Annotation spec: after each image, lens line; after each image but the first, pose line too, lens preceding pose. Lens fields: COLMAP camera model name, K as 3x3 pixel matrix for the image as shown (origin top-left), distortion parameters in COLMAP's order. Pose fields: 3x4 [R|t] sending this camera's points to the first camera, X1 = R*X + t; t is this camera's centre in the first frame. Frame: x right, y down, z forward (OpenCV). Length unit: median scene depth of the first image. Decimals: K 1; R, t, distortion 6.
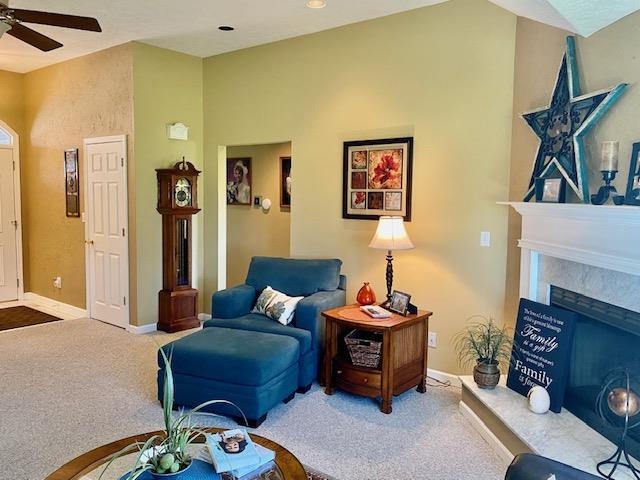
lens RADIAL K [[514.2, 0, 320.7], [0, 514.2, 235.0], [0, 0, 1]] dist [0.049866, -0.055548]
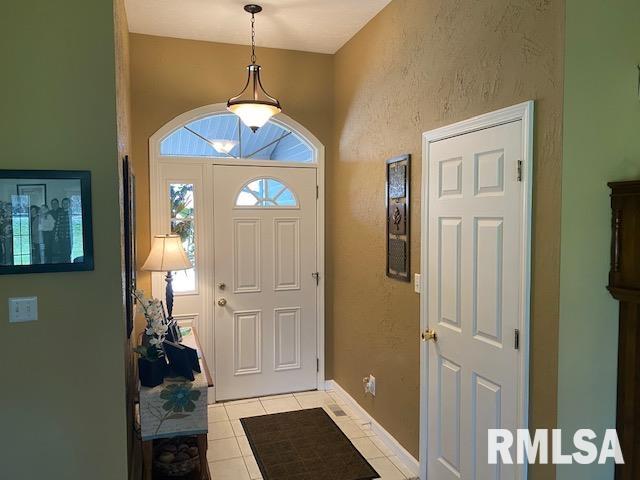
lens RADIAL K [[487.5, 0, 319.6], [0, 487.5, 235.6], [0, 0, 1]] dist [0.059402, -0.070713]
pose [[0.841036, 0.008768, -0.540907, -0.285879], [-0.029693, 0.999110, -0.029972, -0.067673], [0.540163, 0.041269, 0.840548, 0.552107]]
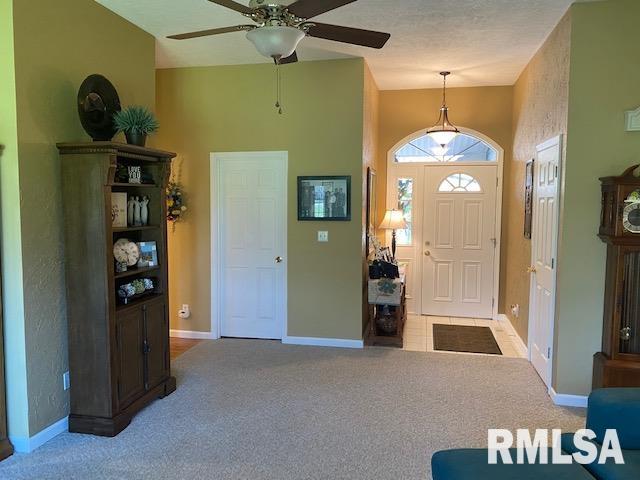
lens RADIAL K [[487.5, 0, 322.3], [0, 487.5, 235.9], [0, 0, 1]] dist [0.059402, -0.070713]
pose [[0.451546, 0.054433, -0.890586, 0.101037], [-0.073622, 0.997007, 0.023609, -0.035752], [0.889205, 0.054906, 0.454202, 0.349736]]
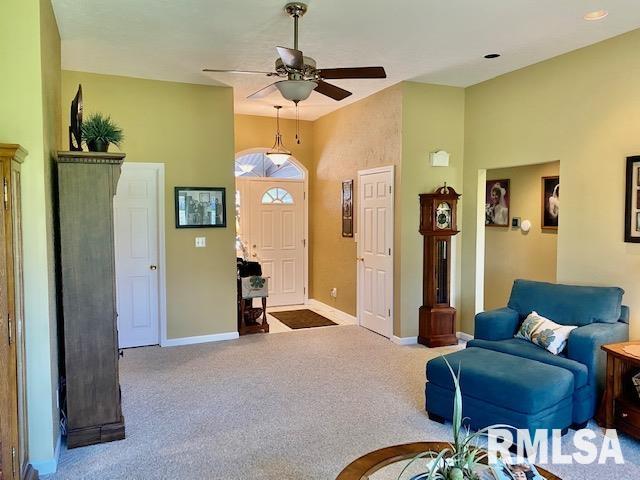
lens RADIAL K [[487.5, 0, 318.8], [0, 487.5, 235.6], [0, 0, 1]] dist [0.059402, -0.070713]
pose [[0.886190, 0.008070, -0.463251, -0.026083], [-0.025708, 0.999164, -0.031772, -0.002293], [0.462608, 0.040065, 0.885657, -0.008036]]
